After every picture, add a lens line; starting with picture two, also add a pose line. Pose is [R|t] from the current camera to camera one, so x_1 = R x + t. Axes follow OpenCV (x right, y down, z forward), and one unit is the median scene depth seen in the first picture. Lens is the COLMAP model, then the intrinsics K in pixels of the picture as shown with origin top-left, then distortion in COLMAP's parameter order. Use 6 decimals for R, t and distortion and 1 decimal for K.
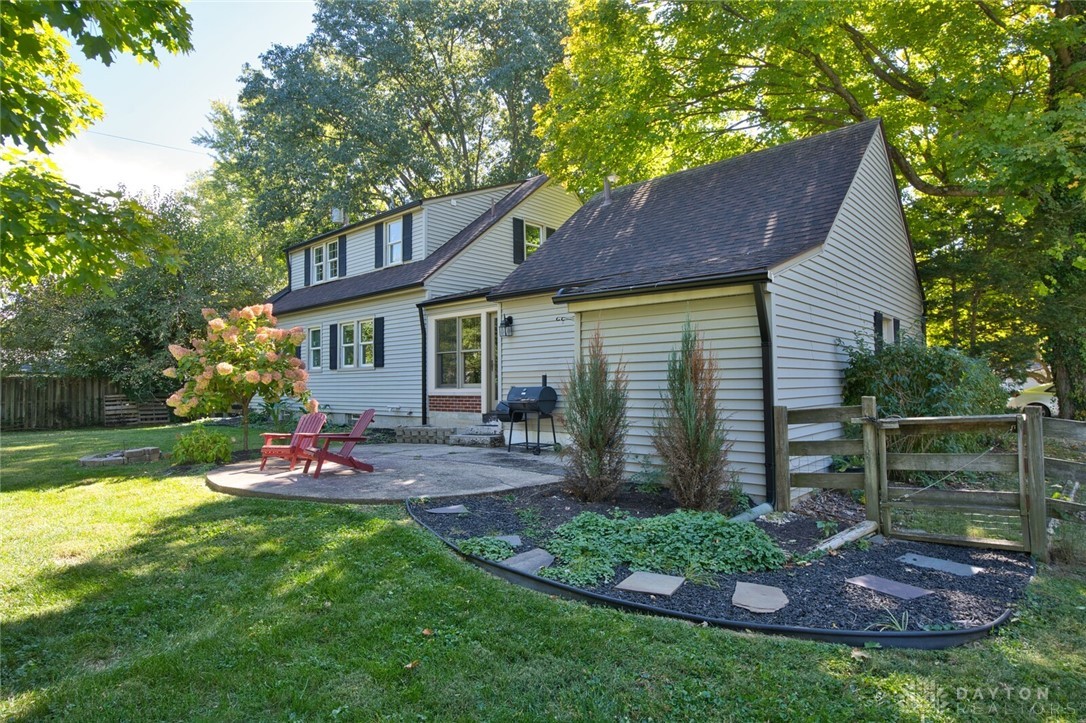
lens RADIAL K [[603.6, 0, 541.7], [0, 603.6, 356.6], [0, 0, 1]] dist [-0.036814, 0.001056]
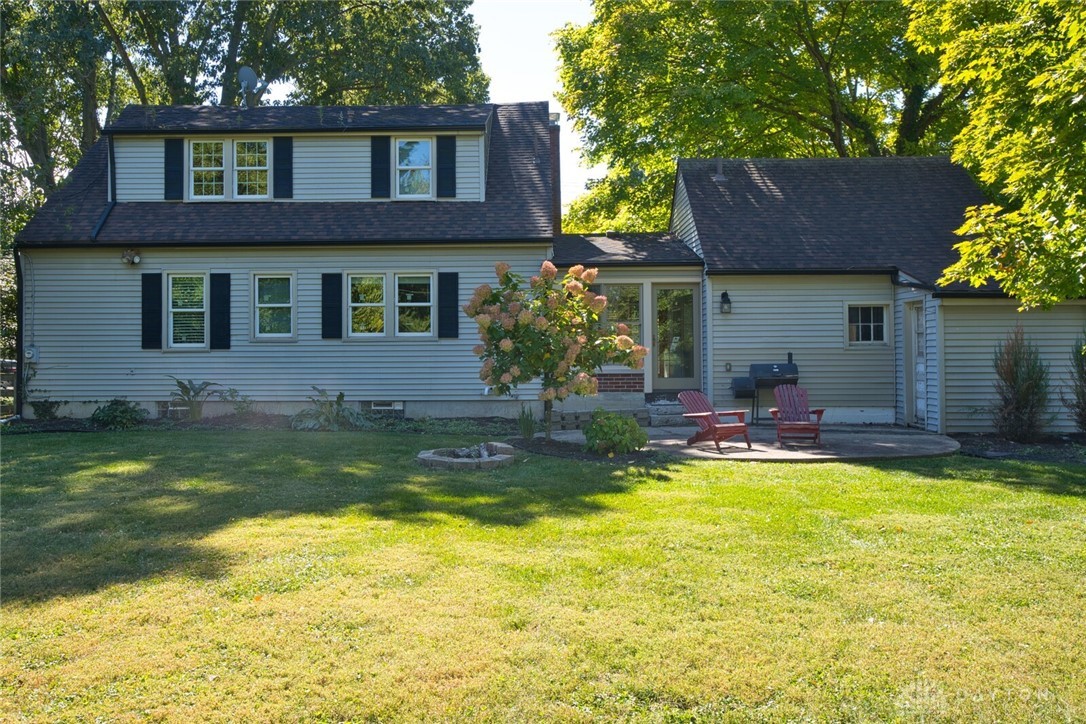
lens RADIAL K [[885.5, 0, 541.1], [0, 885.5, 357.5], [0, 0, 1]] dist [0.008303, 0.005307]
pose [[0.750614, 0.007706, 0.660696, -1.026164], [-0.034613, 0.999018, 0.027671, 0.008182], [-0.659834, -0.043639, 0.750143, 0.088195]]
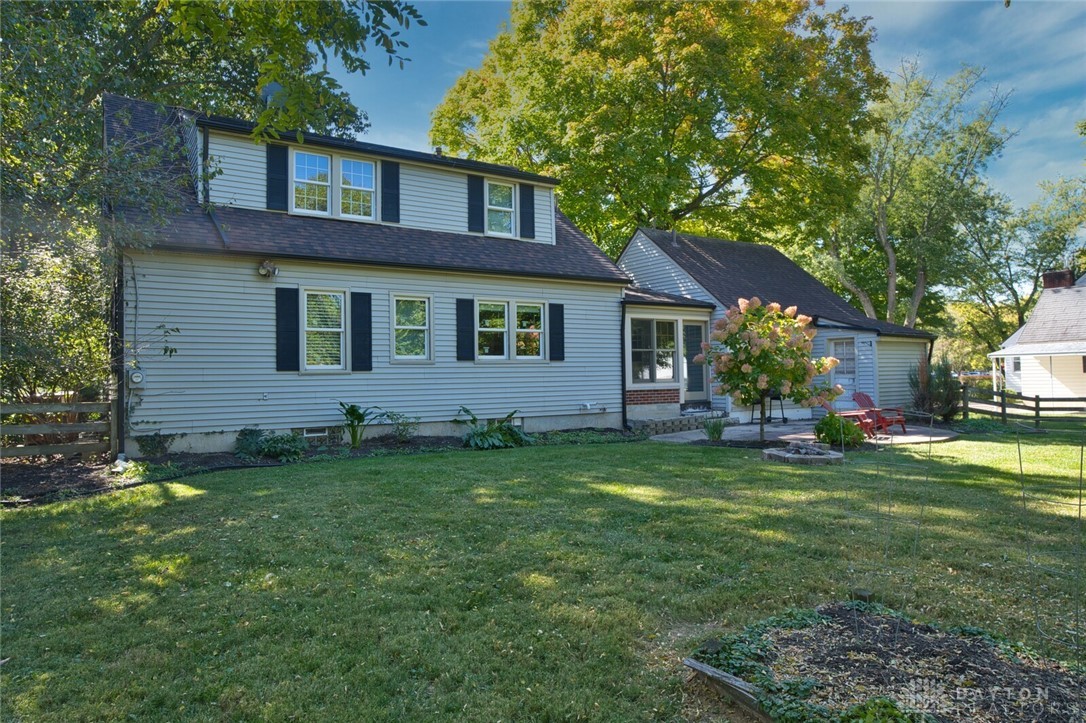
lens RADIAL K [[686.5, 0, 541.9], [0, 686.5, 365.6], [0, 0, 1]] dist [-0.011119, -0.000603]
pose [[0.253906, 0.024862, 0.966909, -1.379955], [-0.031842, 0.999343, -0.017335, 0.047709], [-0.966705, -0.026387, 0.254531, 0.852187]]
